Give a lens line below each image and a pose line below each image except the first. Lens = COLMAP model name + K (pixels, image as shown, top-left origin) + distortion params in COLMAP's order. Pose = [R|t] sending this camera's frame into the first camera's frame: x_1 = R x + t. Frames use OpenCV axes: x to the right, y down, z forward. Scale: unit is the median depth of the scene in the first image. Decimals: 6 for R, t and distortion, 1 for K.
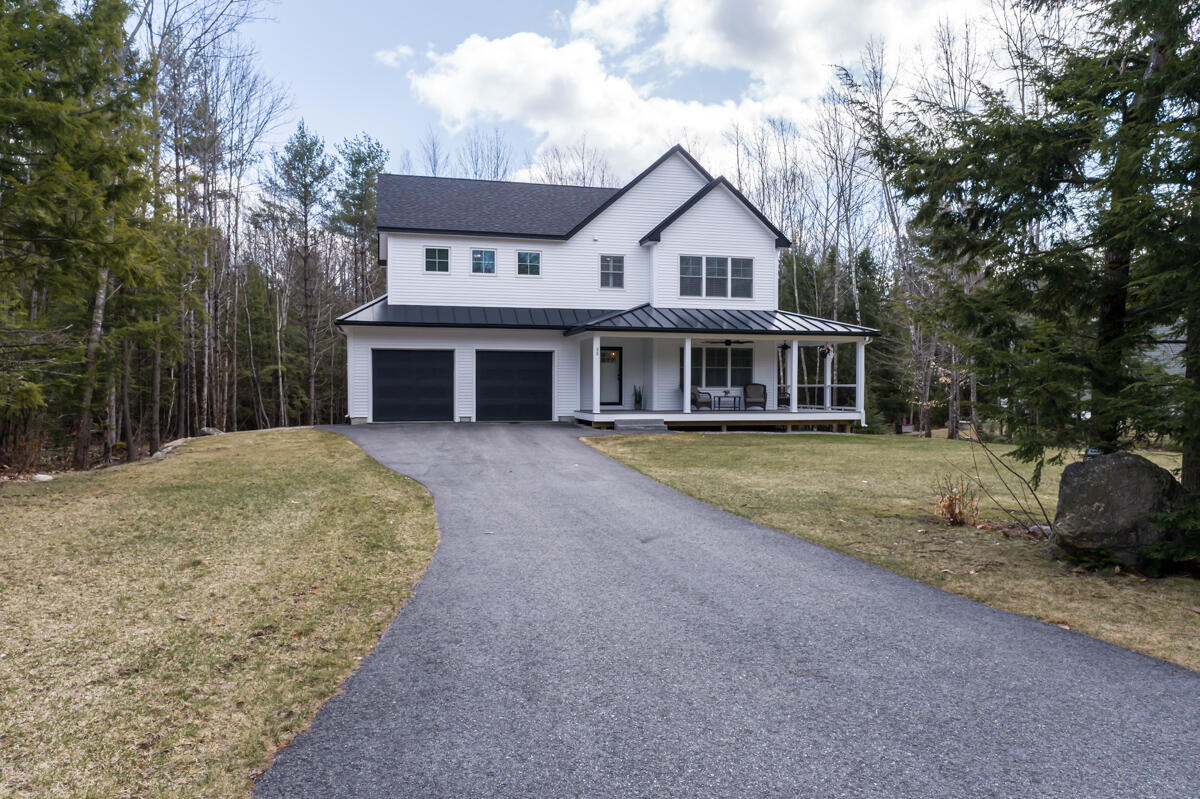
lens RADIAL K [[842.0, 0, 596.3], [0, 842.0, 395.2], [0, 0, 1]] dist [0.003938, 0.002467]
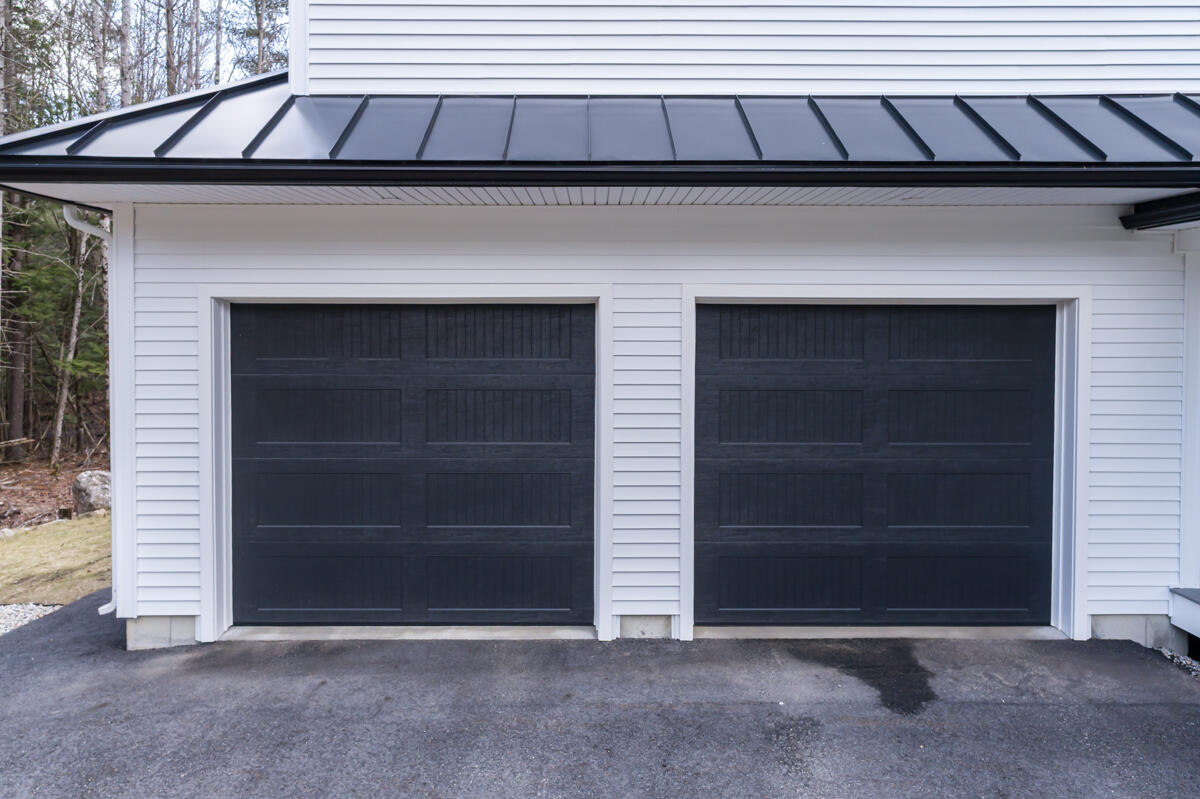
lens RADIAL K [[827.3, 0, 596.8], [0, 827.3, 335.0], [0, 0, 1]] dist [0.002132, -0.000978]
pose [[0.972107, 0.002253, -0.234526, -0.114418], [-0.002625, 0.999996, -0.001276, -0.043091], [0.234522, 0.001856, 0.972109, 0.763699]]
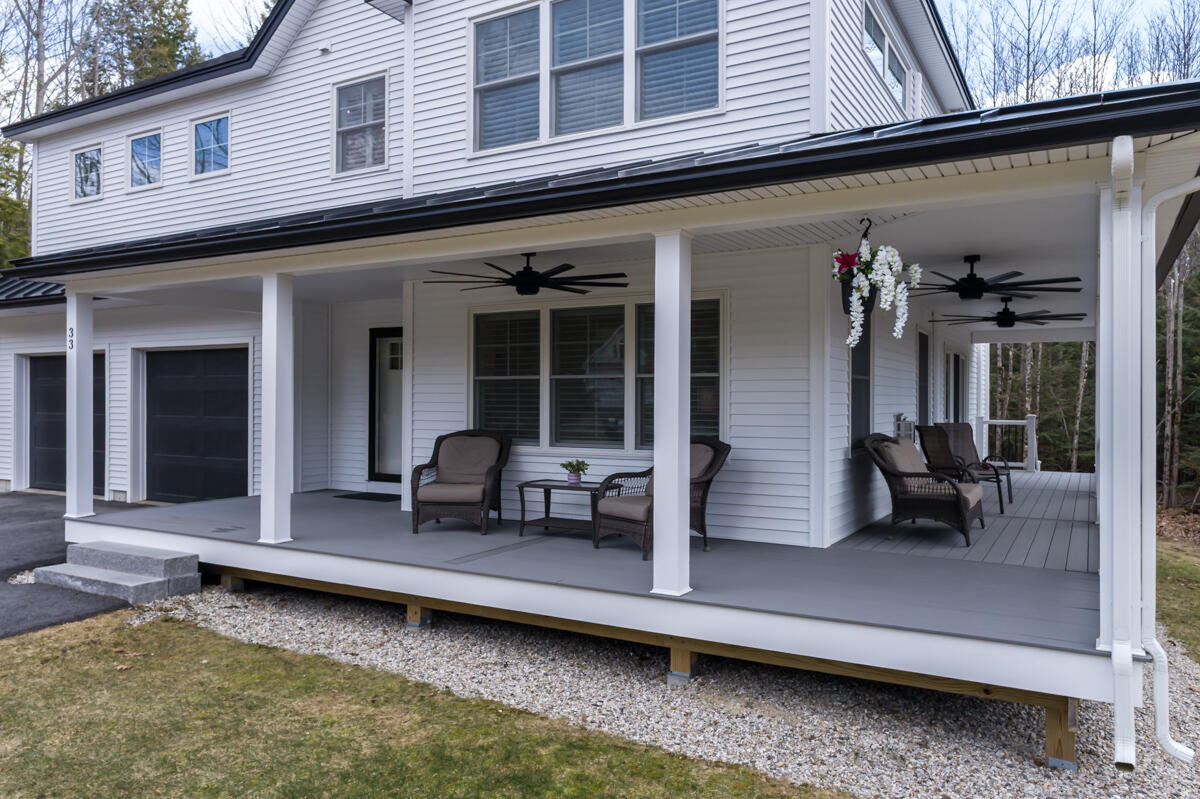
lens RADIAL K [[822.9, 0, 566.2], [0, 822.9, 397.1], [0, 0, 1]] dist [0.032429, -0.000750]
pose [[0.710232, -0.002000, -0.703965, 0.340288], [-0.005948, 0.999943, -0.008842, -0.024071], [0.703942, 0.010467, 0.710180, 0.810303]]
